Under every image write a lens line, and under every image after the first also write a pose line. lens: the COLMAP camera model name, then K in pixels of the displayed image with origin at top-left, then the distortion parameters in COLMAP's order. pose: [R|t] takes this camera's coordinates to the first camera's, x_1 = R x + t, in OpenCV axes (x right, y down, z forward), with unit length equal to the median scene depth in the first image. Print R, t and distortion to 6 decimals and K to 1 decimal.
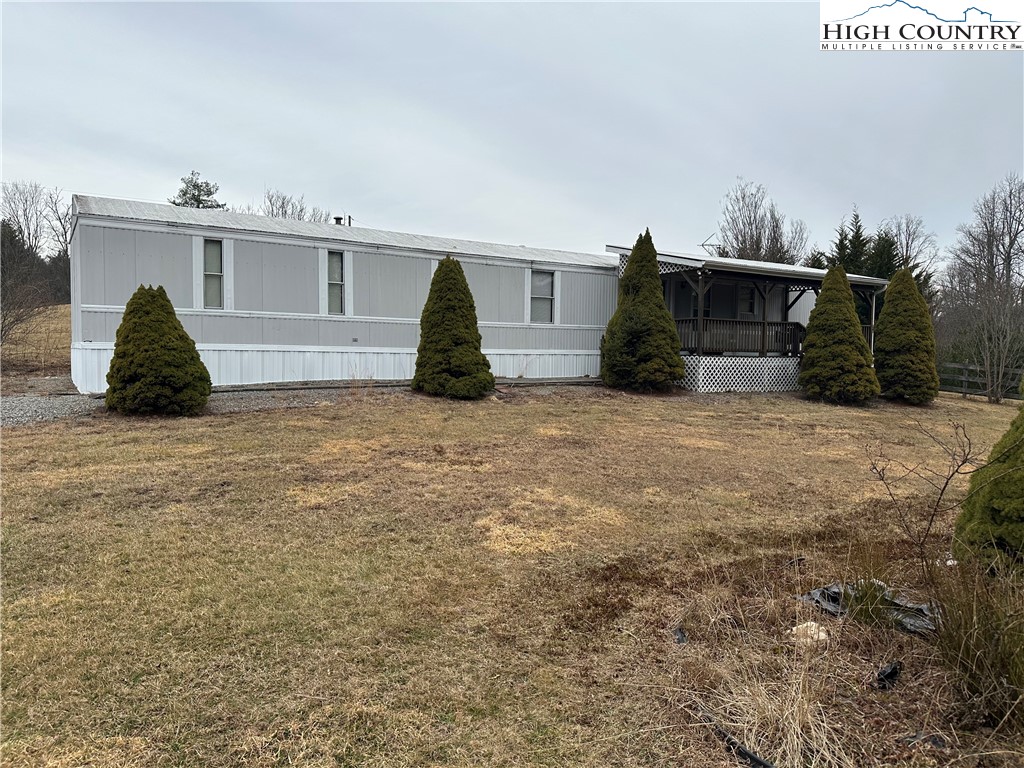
lens RADIAL K [[721.7, 0, 512.0], [0, 721.7, 384.0], [0, 0, 1]] dist [0.004394, 0.001907]
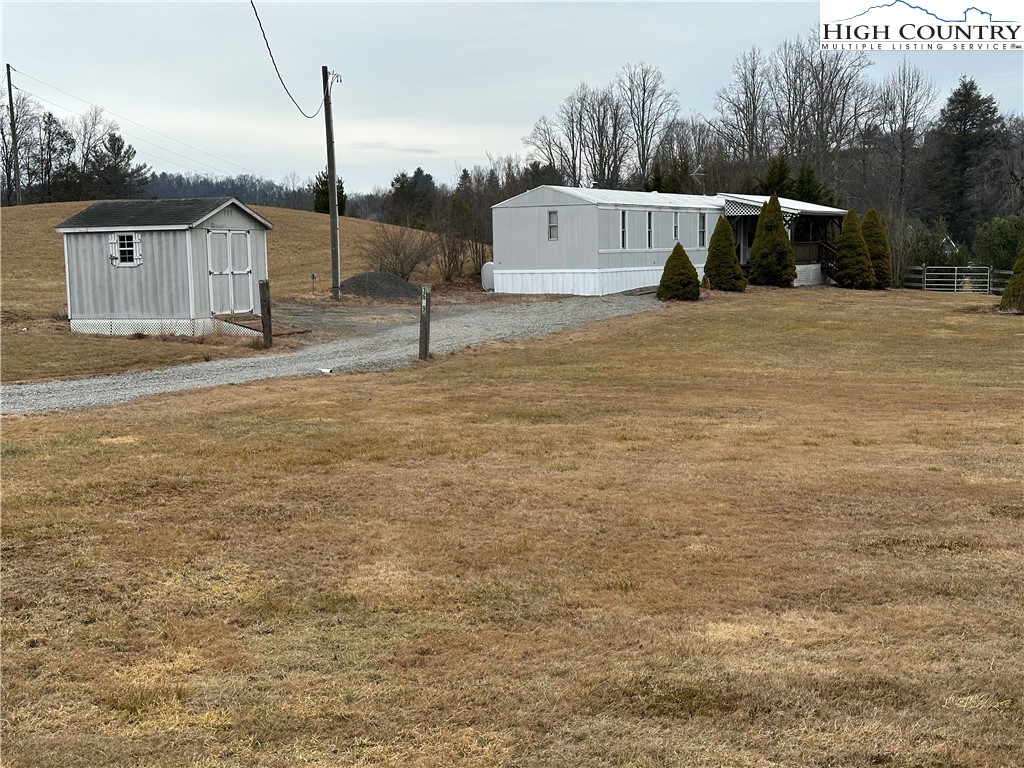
lens RADIAL K [[1433.7, 0, 512.2], [0, 1433.7, 384.4], [0, 0, 1]] dist [-0.010755, -0.025078]
pose [[0.881223, -0.073246, 0.466991, -1.954021], [0.051117, 0.996895, 0.059901, 0.005981], [-0.469929, -0.028915, 0.882231, -1.702057]]
